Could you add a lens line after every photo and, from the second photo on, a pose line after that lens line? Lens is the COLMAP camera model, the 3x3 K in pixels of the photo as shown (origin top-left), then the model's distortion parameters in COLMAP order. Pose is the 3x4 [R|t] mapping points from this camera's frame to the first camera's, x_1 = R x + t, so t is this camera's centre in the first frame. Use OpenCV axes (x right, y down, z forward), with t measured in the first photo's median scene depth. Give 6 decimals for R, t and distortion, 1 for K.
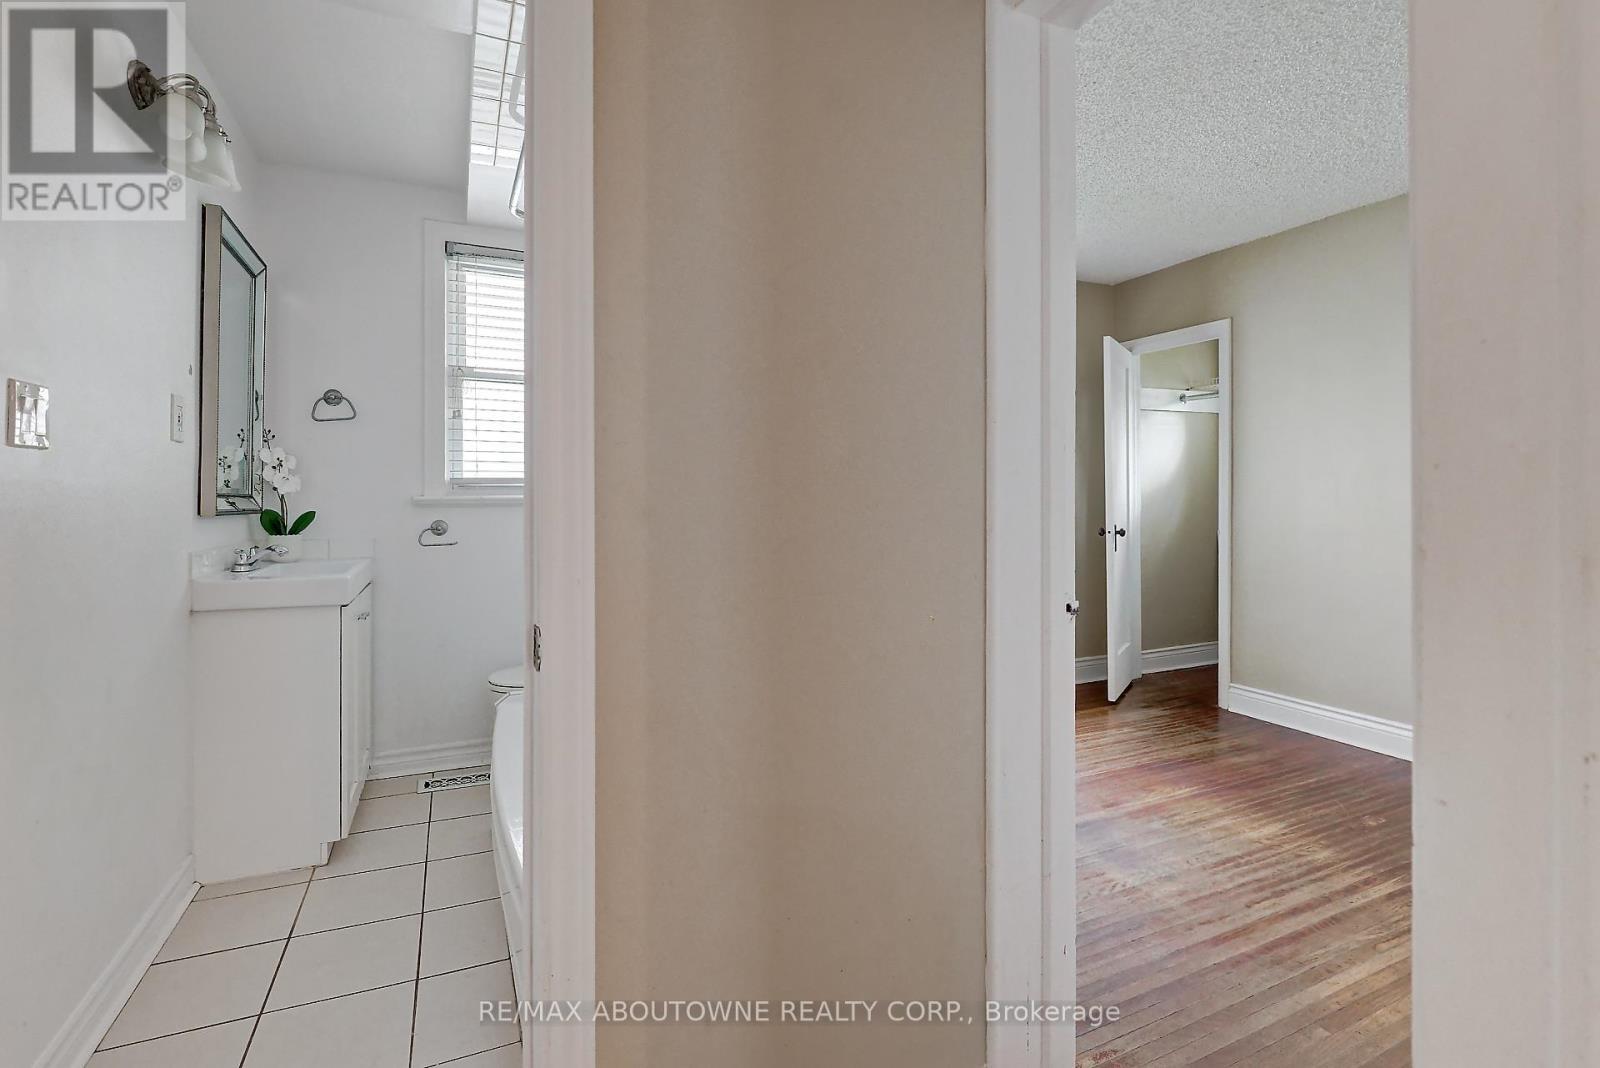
lens RADIAL K [[730.5, 0, 806.6], [0, 730.5, 507.8], [0, 0, 1]] dist [0.002608, -0.014265]
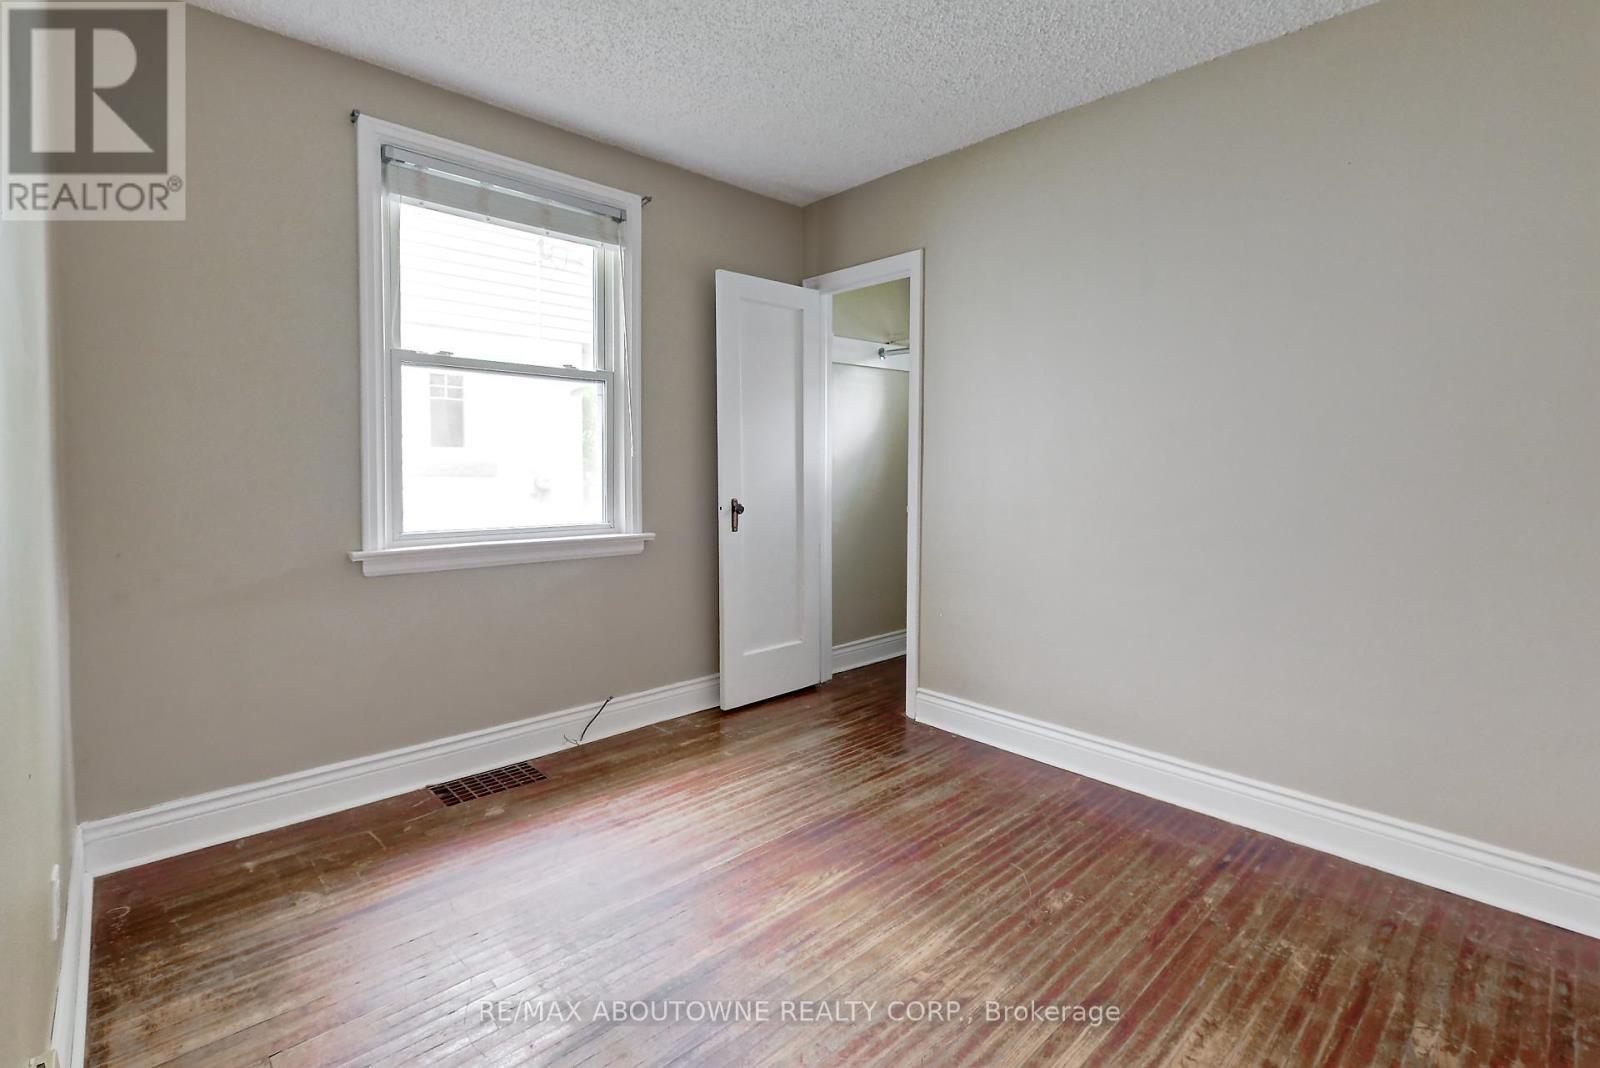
lens RADIAL K [[730.5, 0, 806.6], [0, 730.5, 507.8], [0, 0, 1]] dist [0.002608, -0.014265]
pose [[0.948665, -0.013229, 0.316004, 0.290863], [-0.000798, 0.999021, 0.044220, -0.007142], [-0.316280, -0.042203, 0.947727, 0.372192]]
